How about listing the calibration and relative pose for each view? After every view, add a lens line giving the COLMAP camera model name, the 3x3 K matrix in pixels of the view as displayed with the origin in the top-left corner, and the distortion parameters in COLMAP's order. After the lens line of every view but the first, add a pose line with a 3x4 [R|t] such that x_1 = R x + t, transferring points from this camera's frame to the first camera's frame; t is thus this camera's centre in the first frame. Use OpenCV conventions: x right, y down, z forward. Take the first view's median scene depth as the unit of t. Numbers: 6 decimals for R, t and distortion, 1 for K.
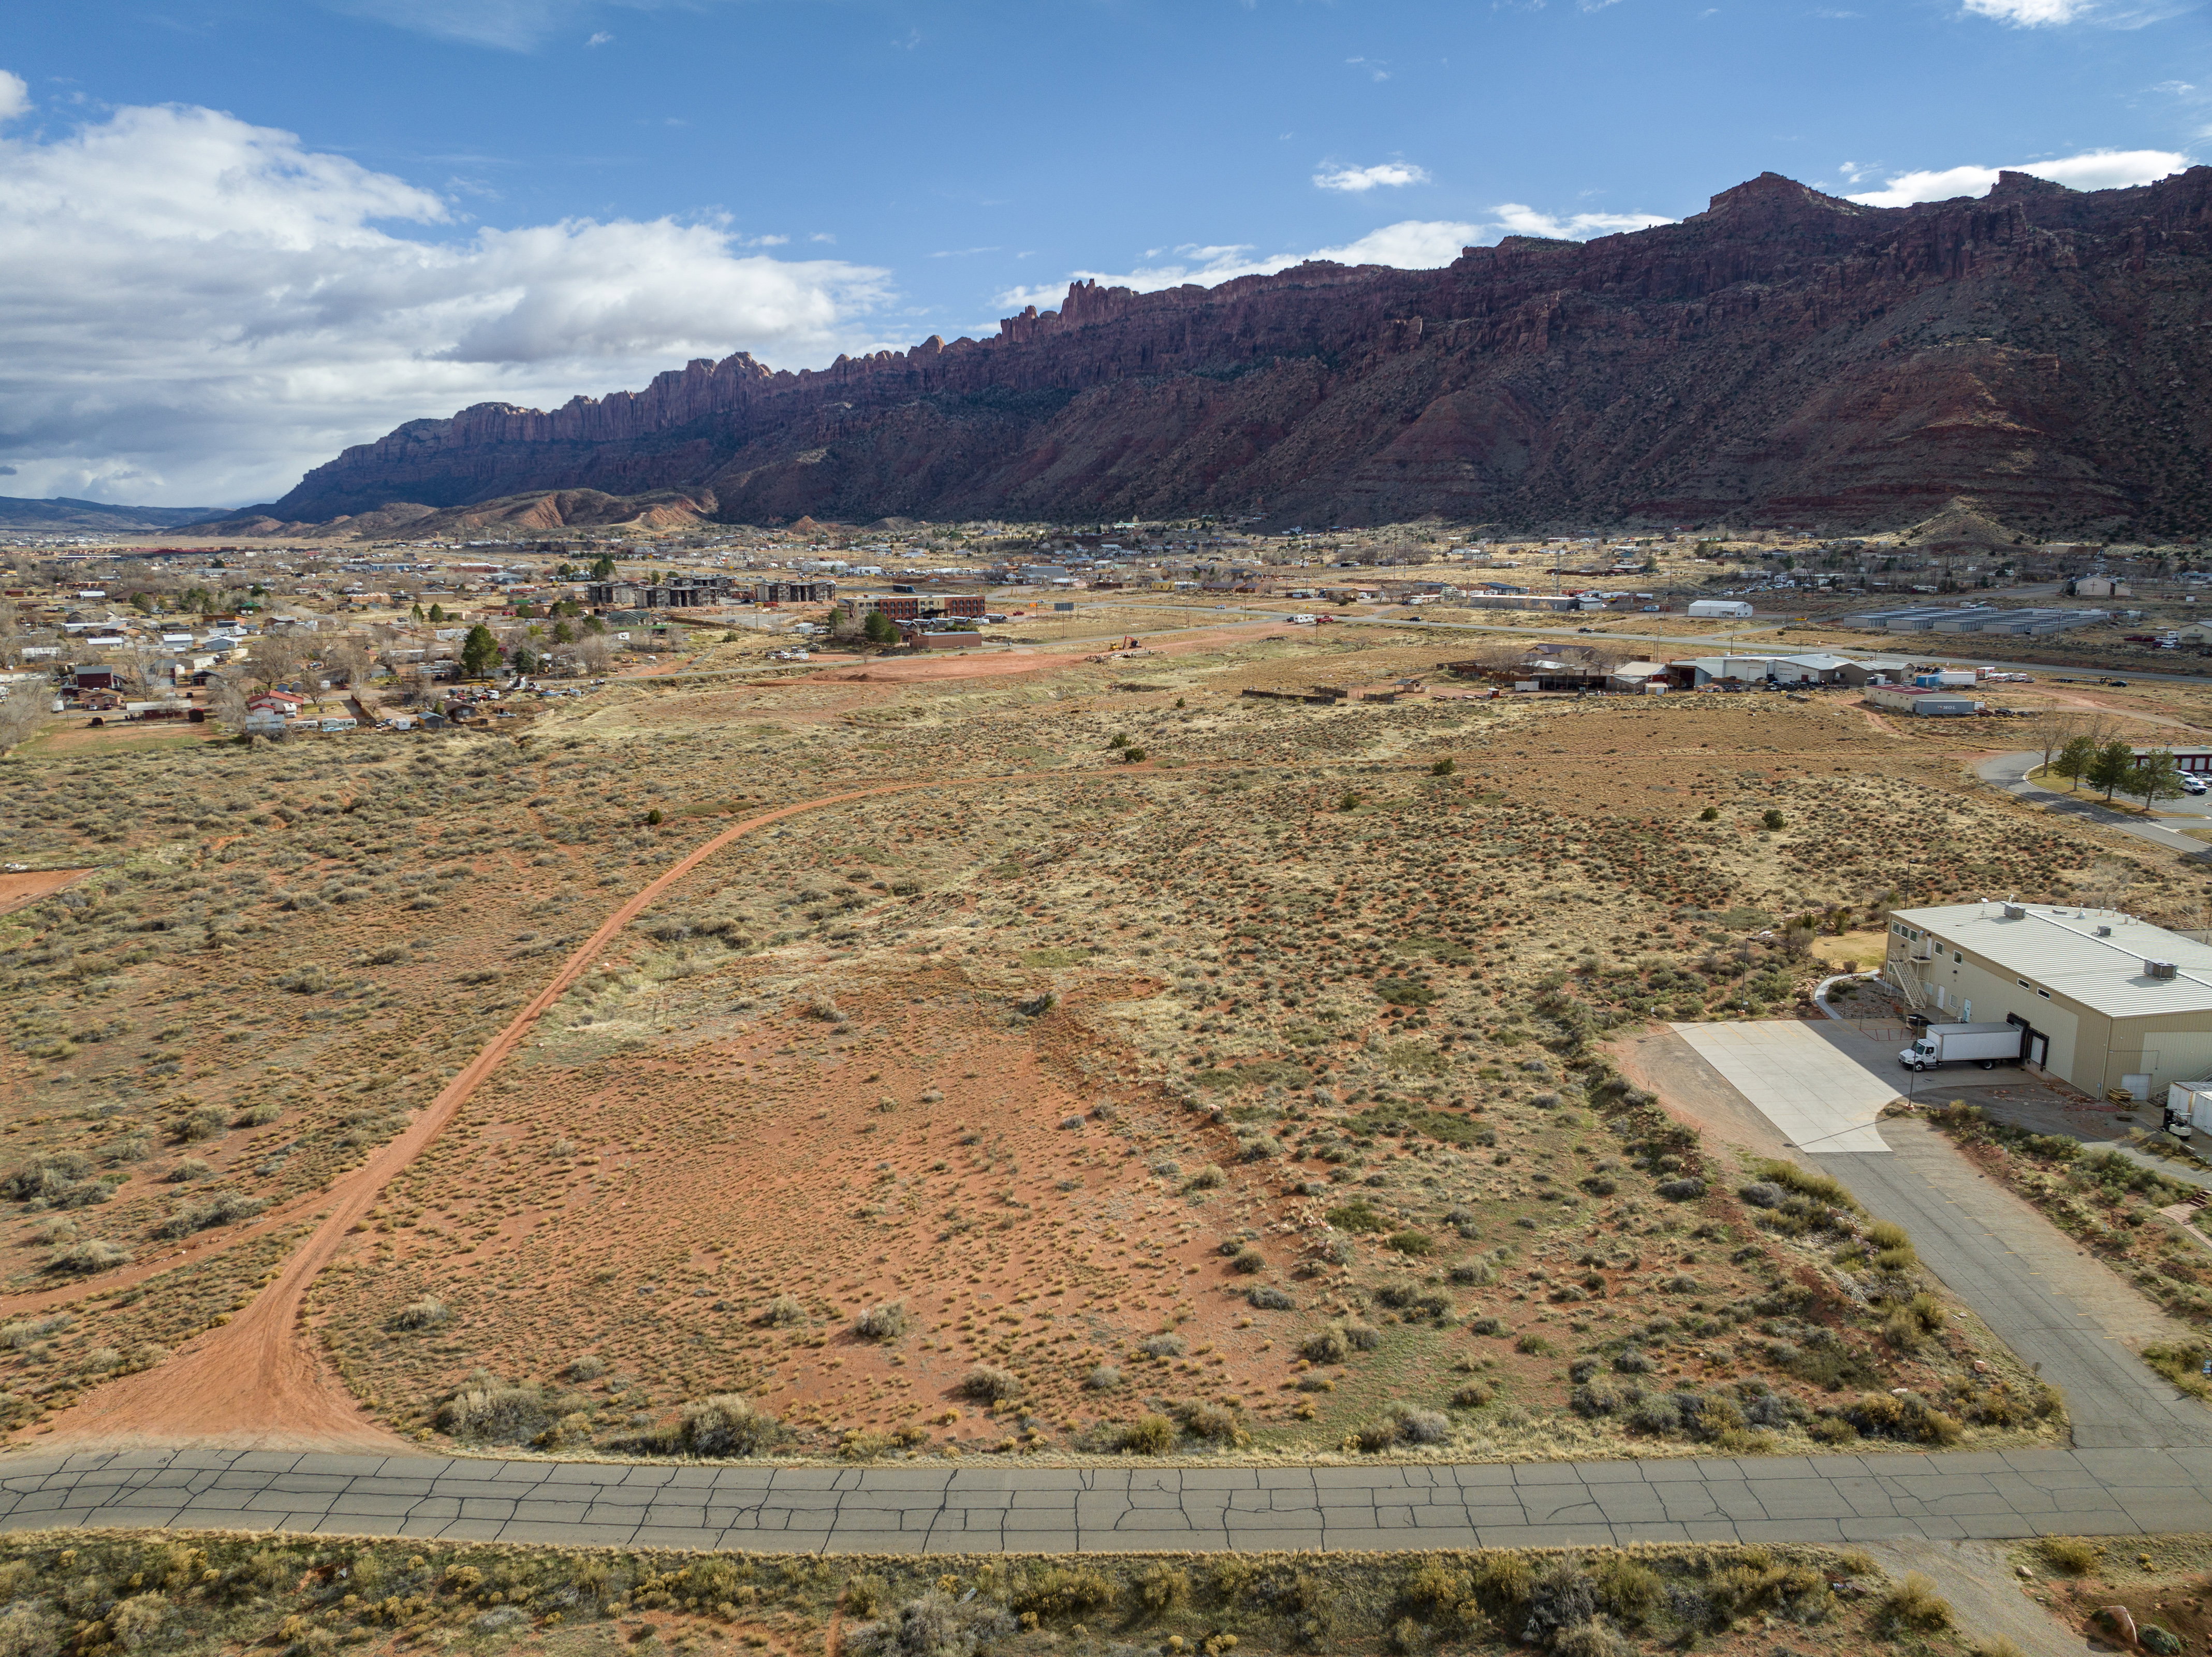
lens RADIAL K [[1549.2, 0, 1106.0], [0, 1549.2, 828.5], [0, 0, 1]] dist [-0.039418, 0.001485]
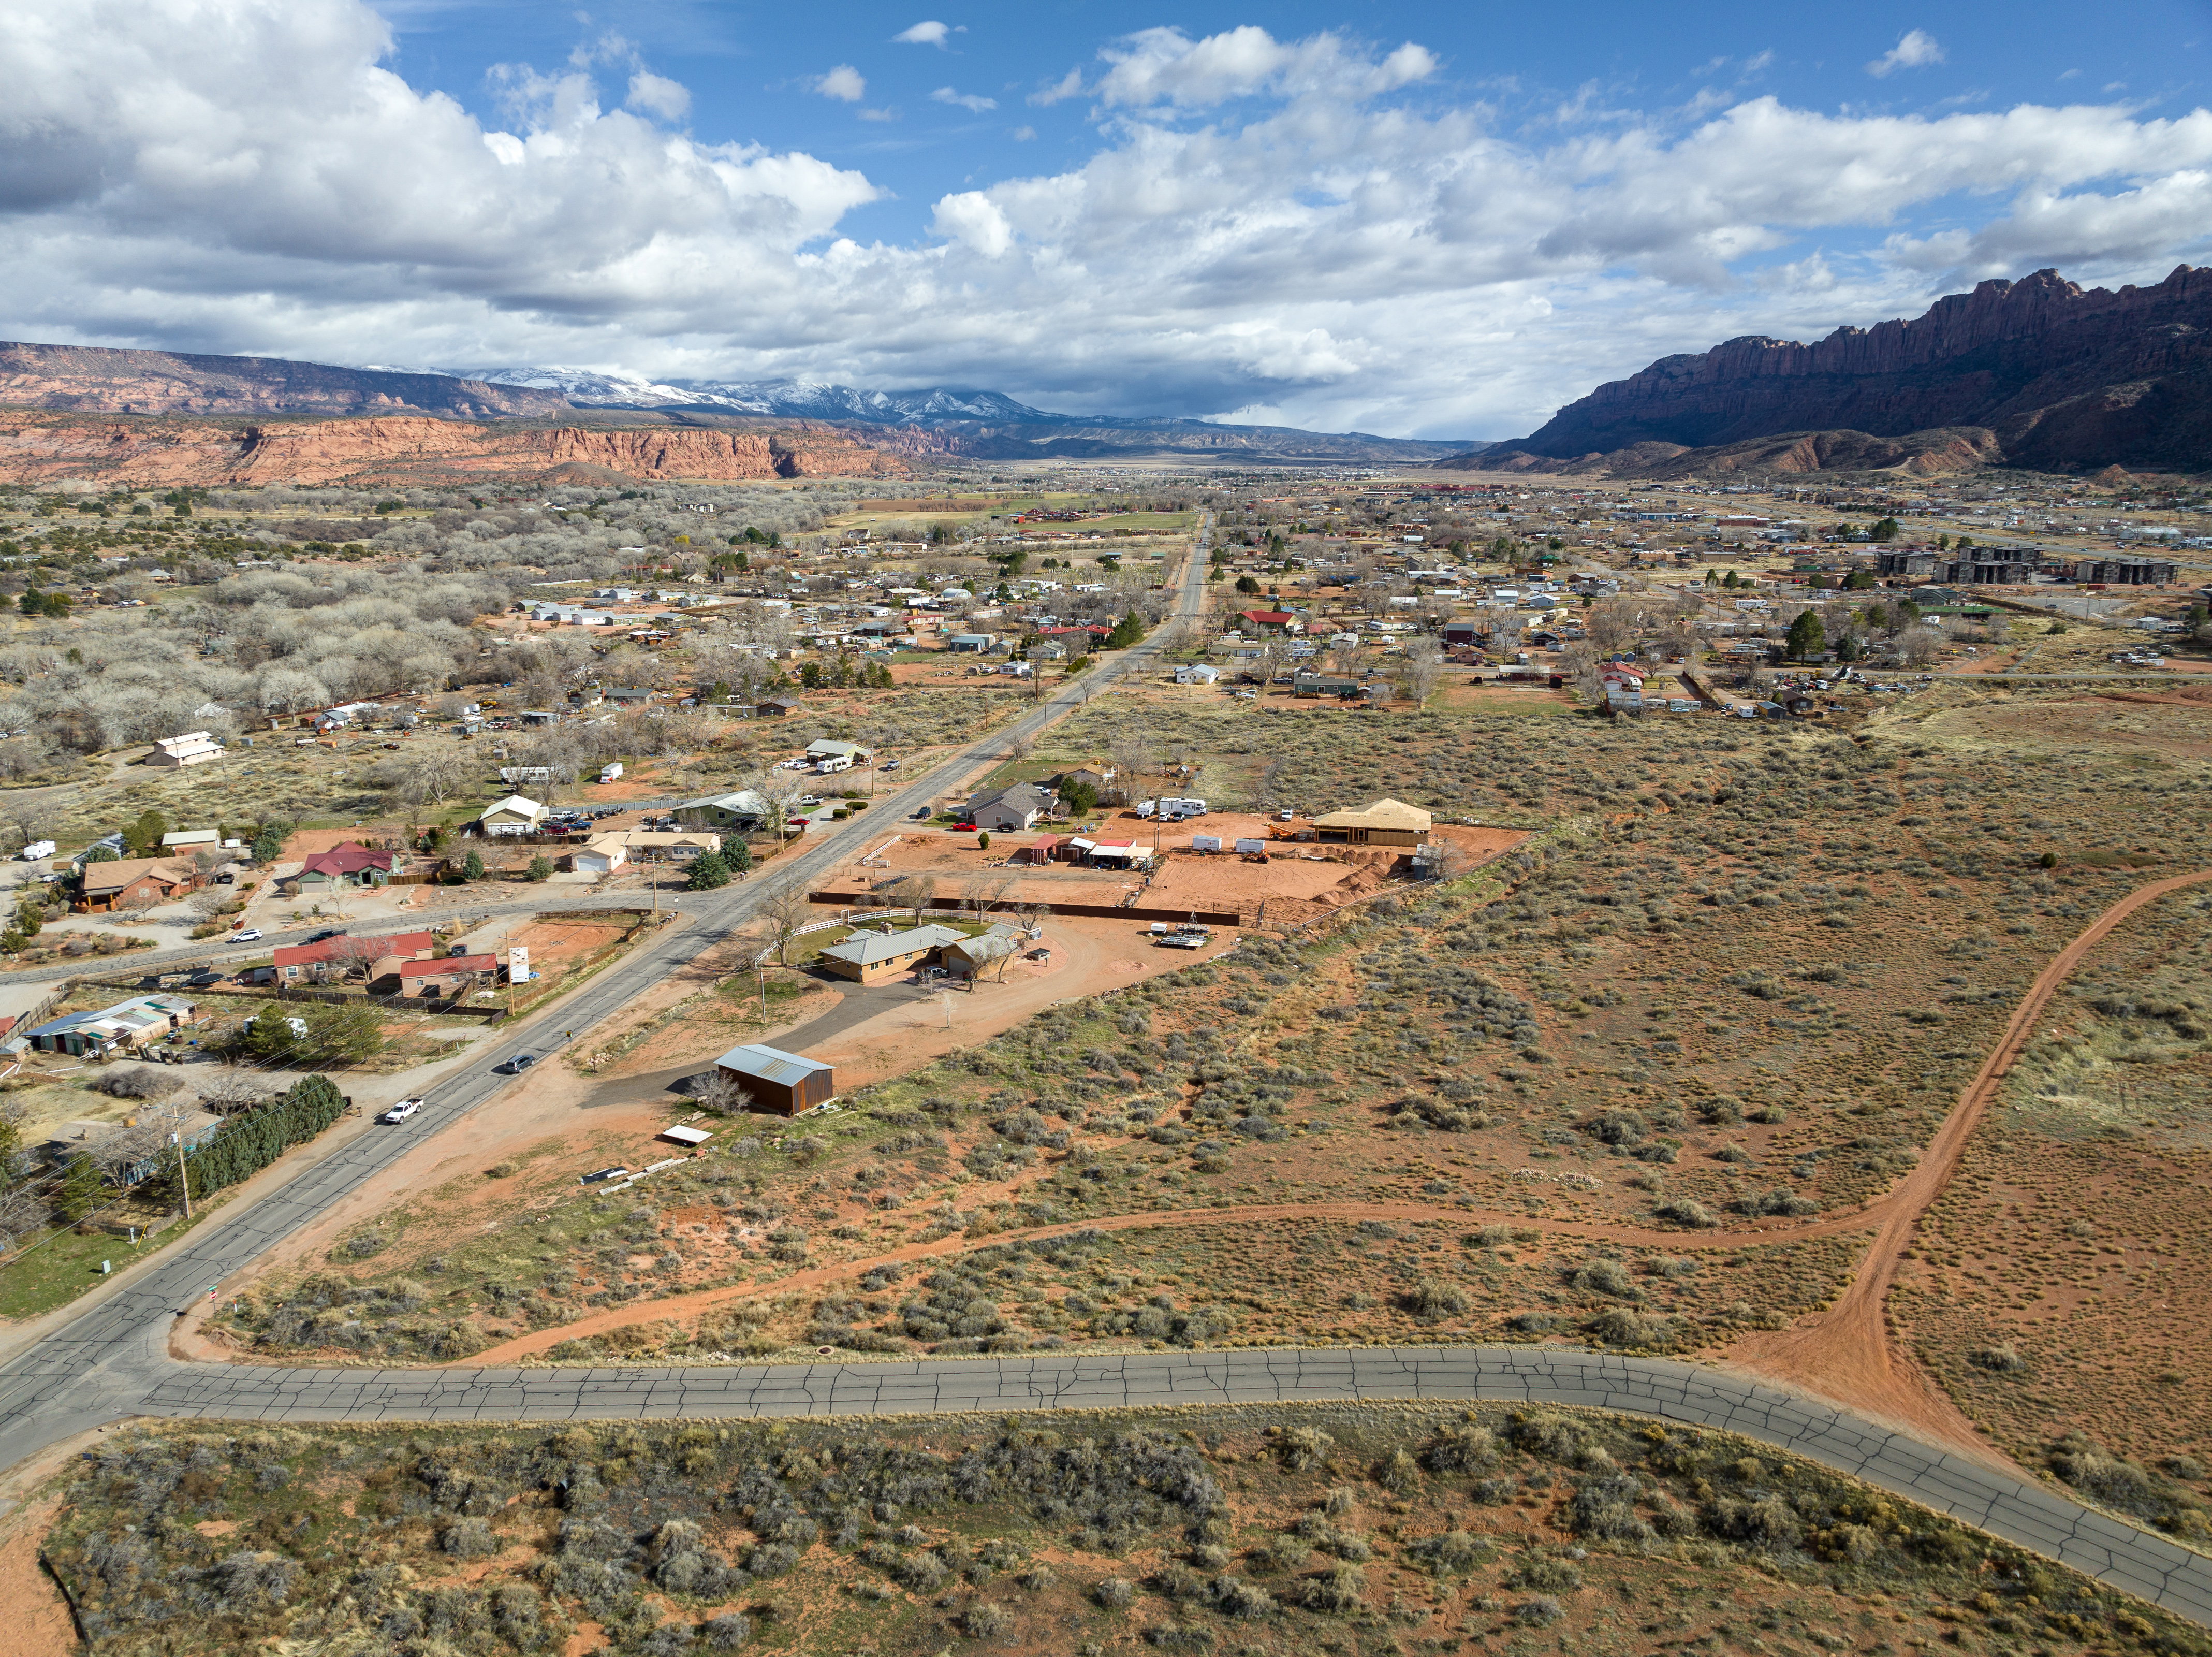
lens RADIAL K [[1566.0, 0, 1108.9], [0, 1566.0, 815.3], [0, 0, 1]] dist [-0.050384, 0.020514]
pose [[0.734057, 0.145175, -0.663389, -0.067096], [-0.125372, 0.989061, 0.077717, -0.028961], [0.667415, 0.026122, 0.744228, -0.099561]]
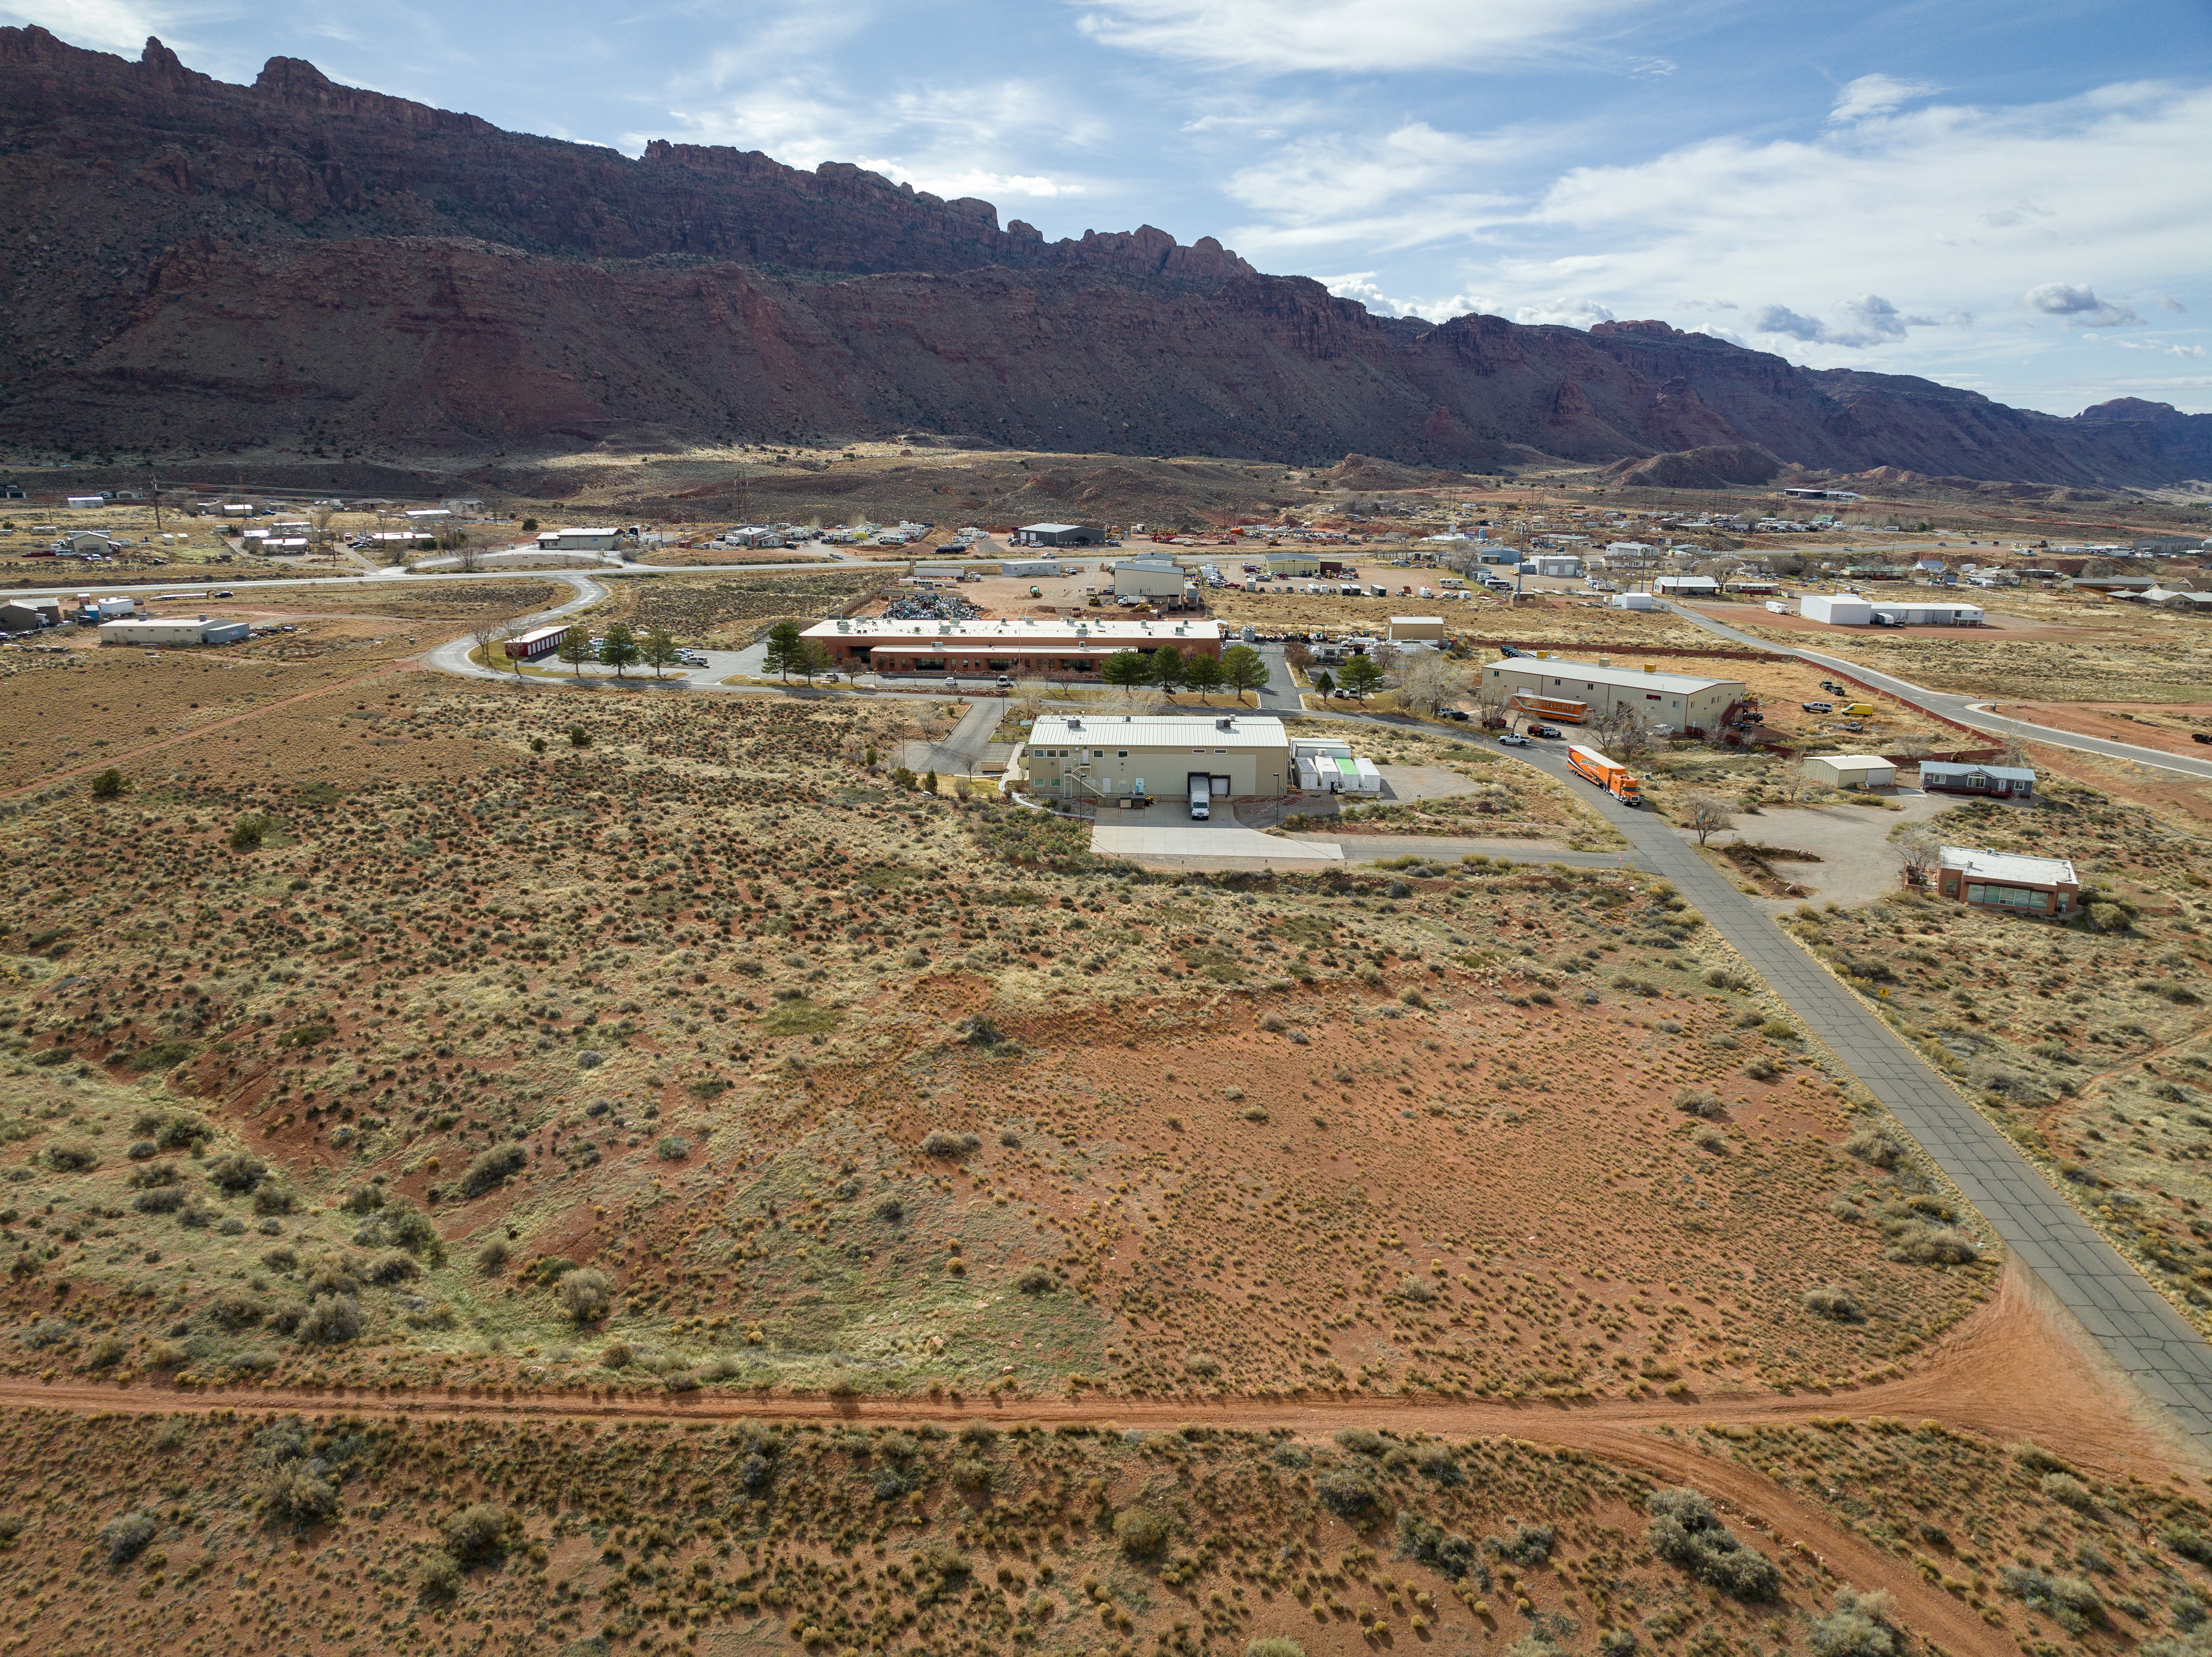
lens RADIAL K [[1549.2, 0, 1106.0], [0, 1549.2, 828.5], [0, 0, 1]] dist [-0.039418, 0.001485]
pose [[0.037011, -0.242639, 0.969410, -0.424154], [0.177015, 0.956326, 0.232606, -0.091740], [-0.983512, 0.162991, 0.078345, 0.416284]]
